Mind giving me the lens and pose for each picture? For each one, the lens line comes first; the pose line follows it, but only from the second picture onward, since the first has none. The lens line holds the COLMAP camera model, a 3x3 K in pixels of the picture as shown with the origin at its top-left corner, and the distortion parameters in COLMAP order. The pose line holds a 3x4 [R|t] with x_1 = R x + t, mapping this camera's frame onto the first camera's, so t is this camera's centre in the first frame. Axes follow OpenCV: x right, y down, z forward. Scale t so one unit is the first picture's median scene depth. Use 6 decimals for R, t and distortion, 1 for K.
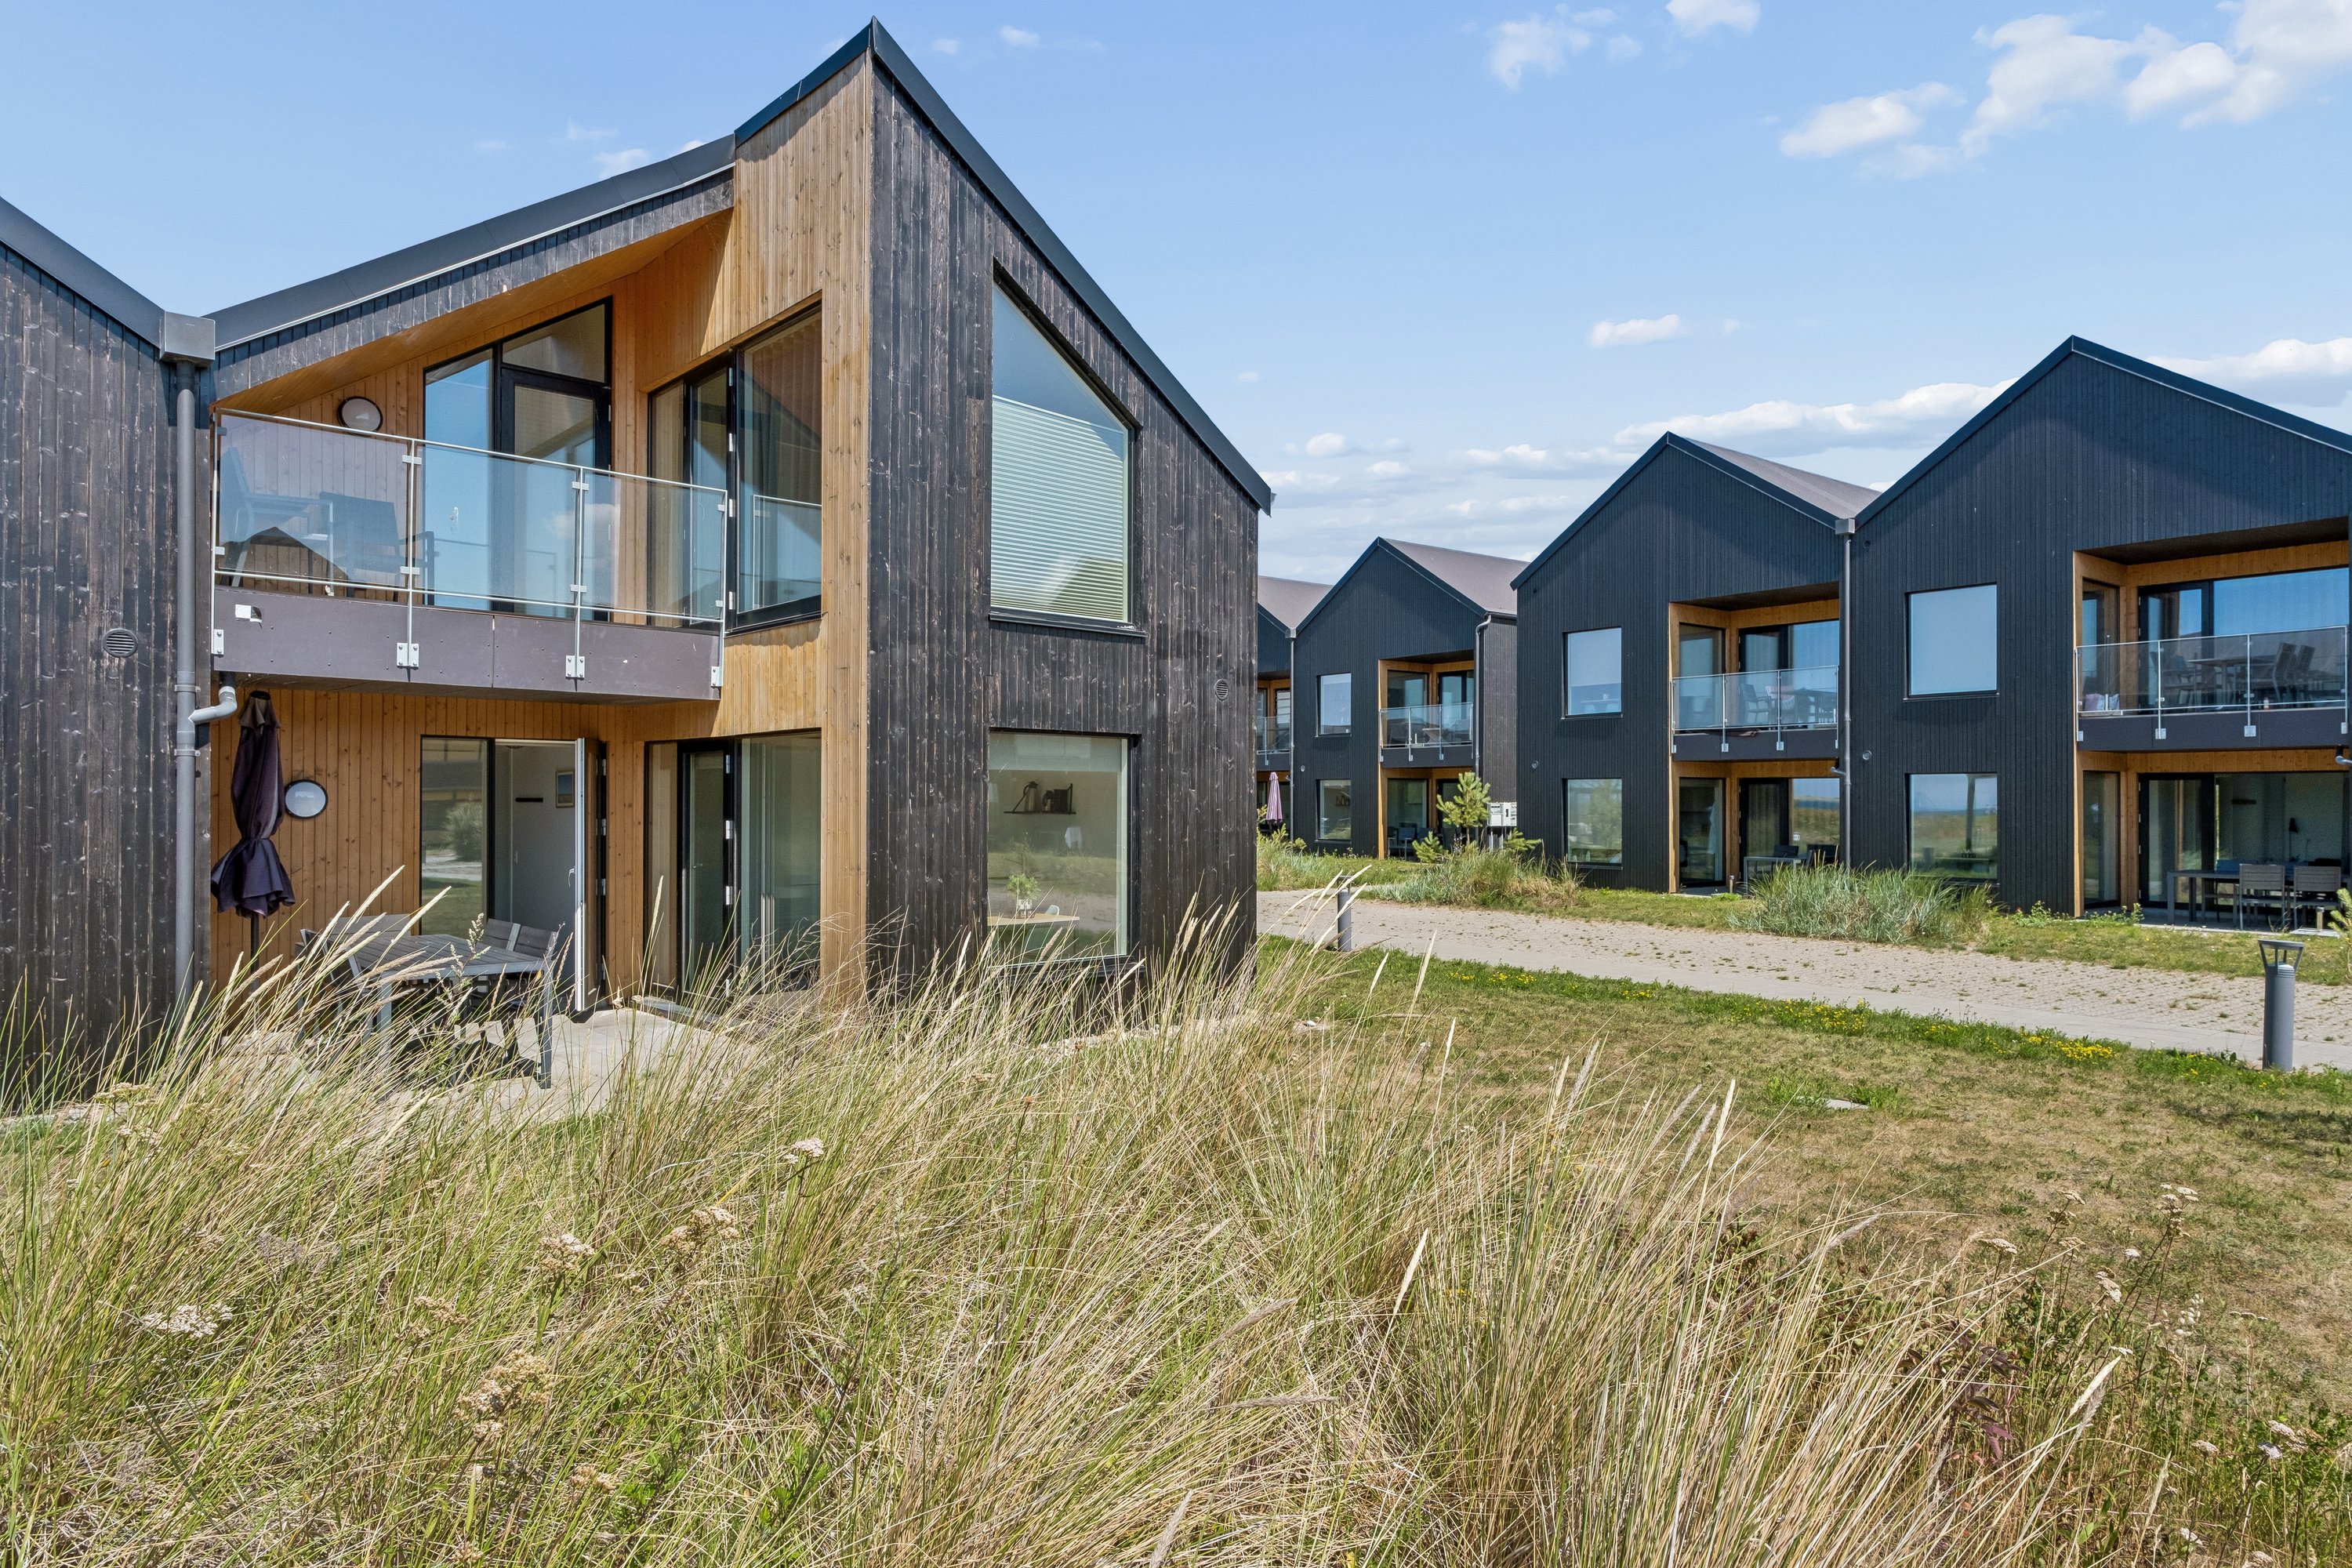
lens RADIAL K [[1396.5, 0, 1176.0], [0, 1396.5, 784.0], [0, 0, 1]] dist [-0.000114, -0.001126]
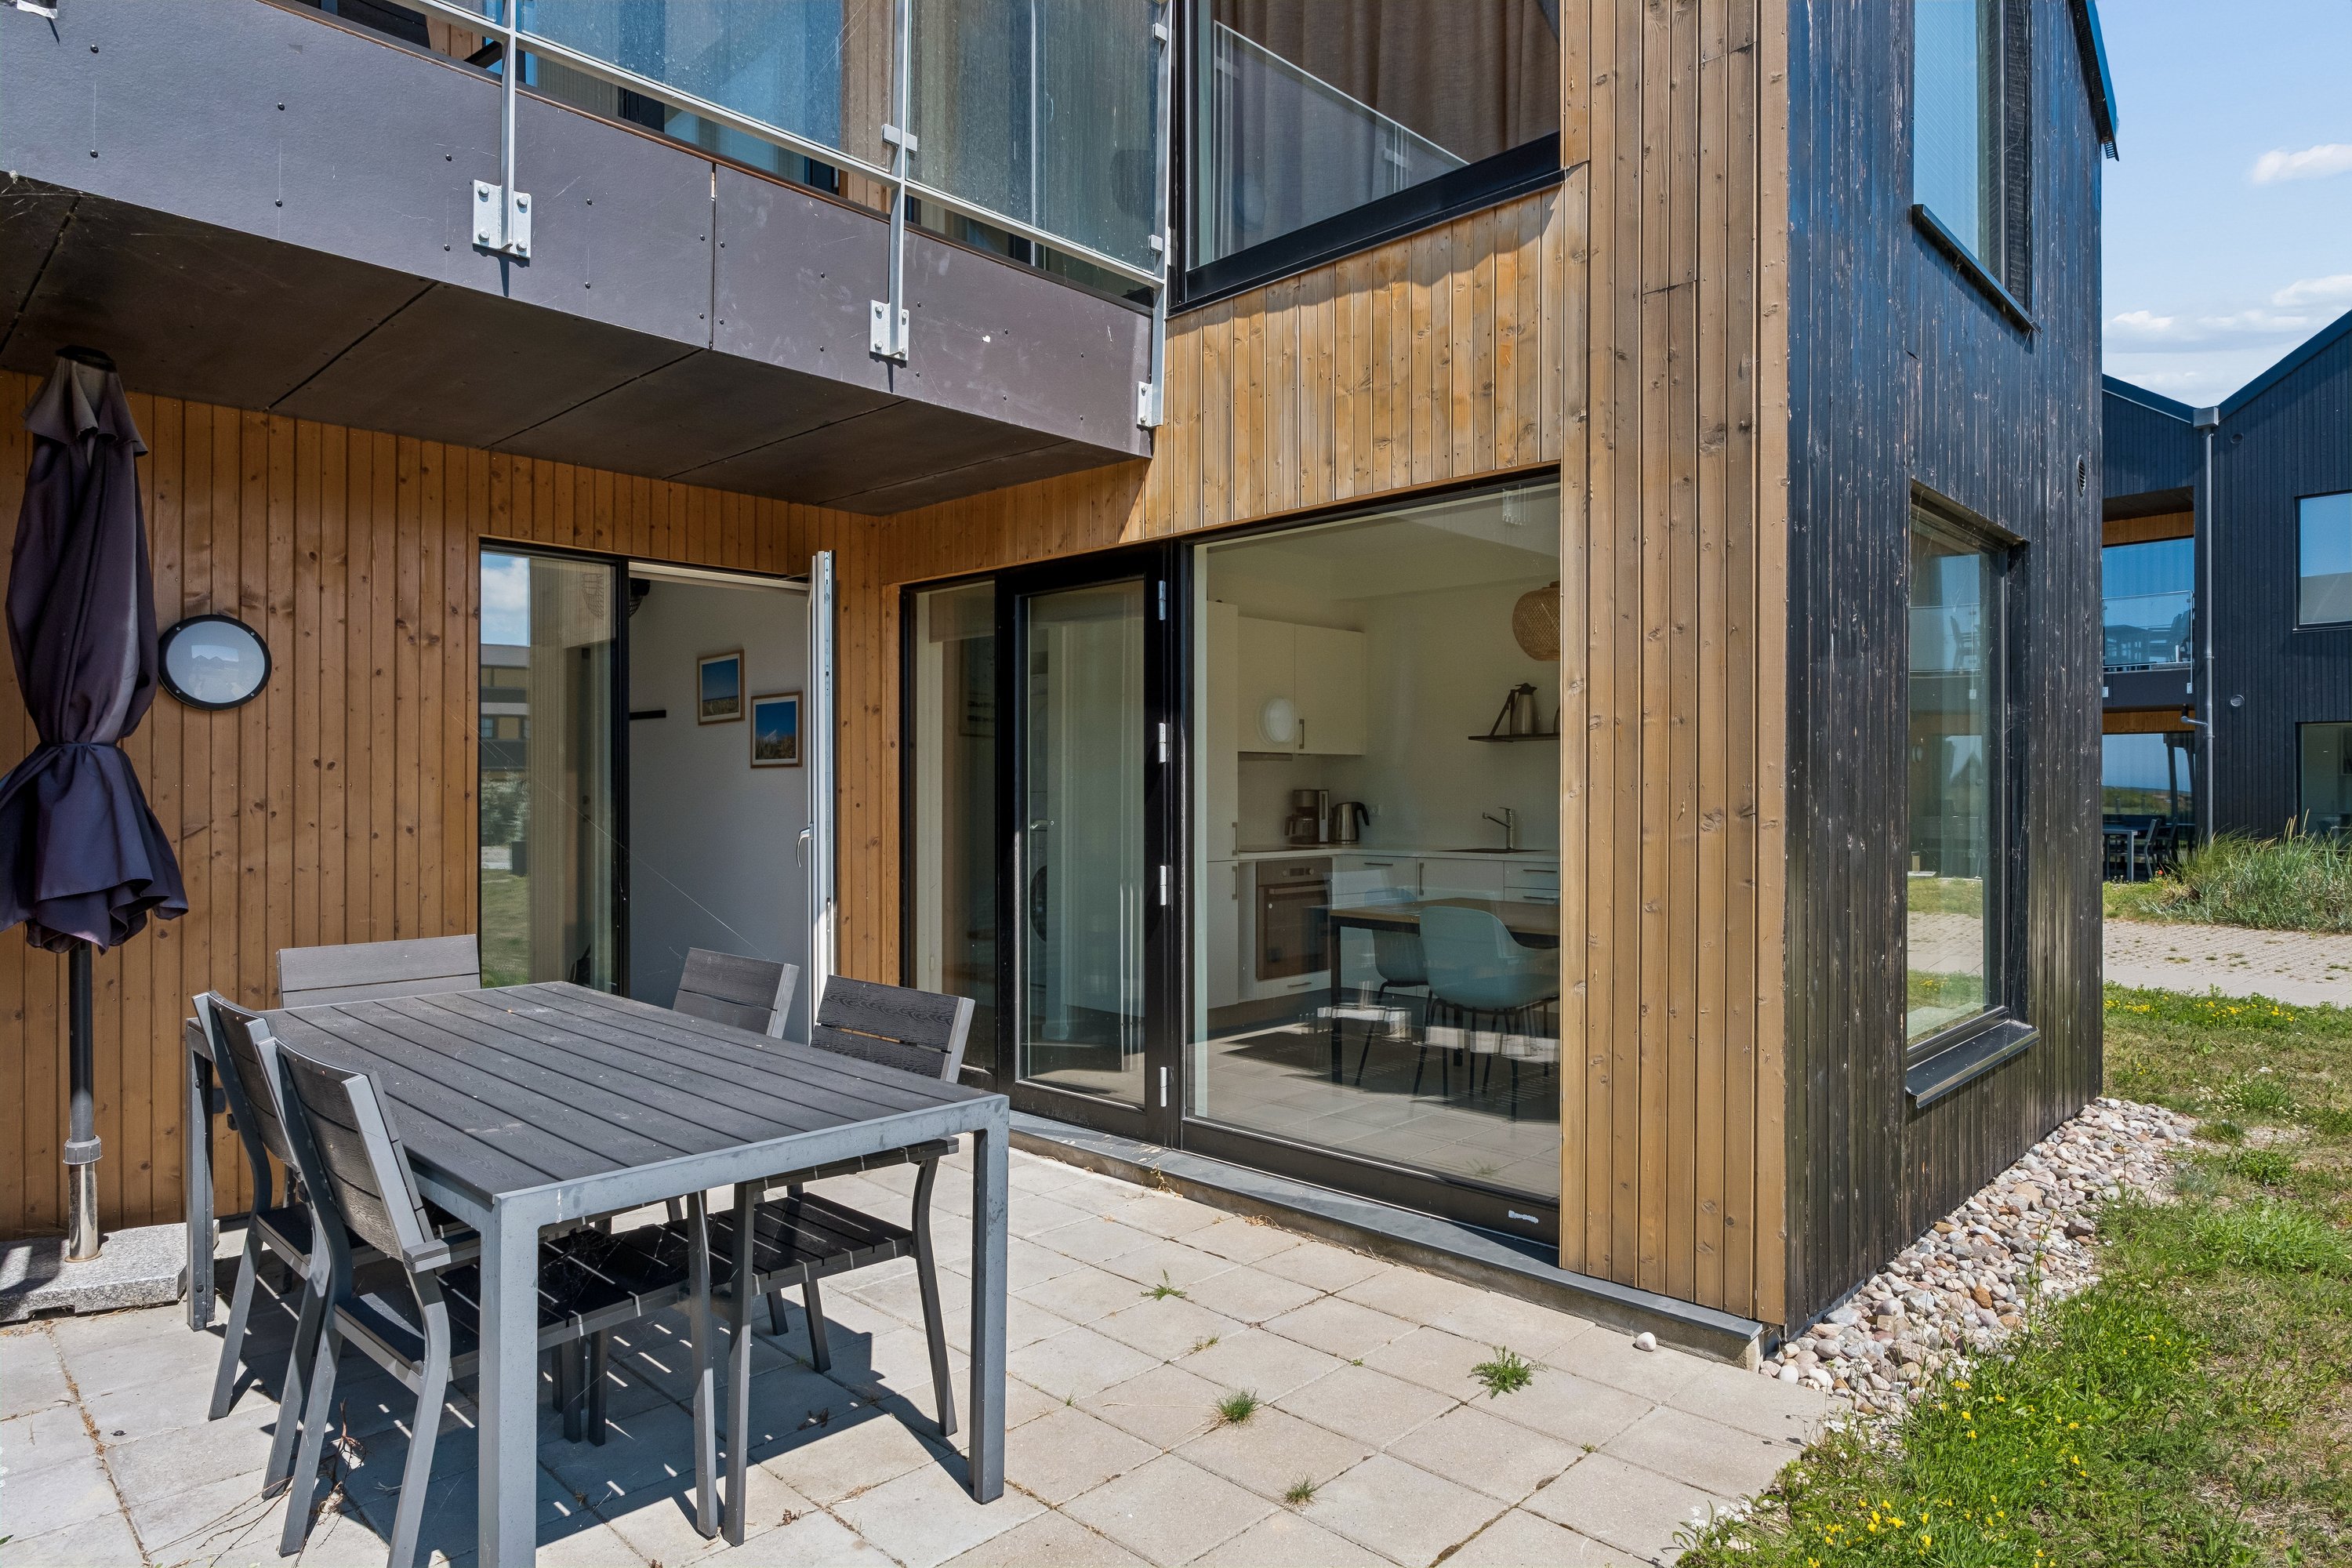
lens RADIAL K [[1354.9, 0, 1176.0], [0, 1354.9, 784.0], [0, 0, 1]] dist [-0.000085, 0.000512]
pose [[0.998821, -0.002217, 0.048499, -0.354586], [0.001784, 0.999958, 0.008958, 0.044524], [-0.048517, -0.008861, 0.998783, 0.578030]]
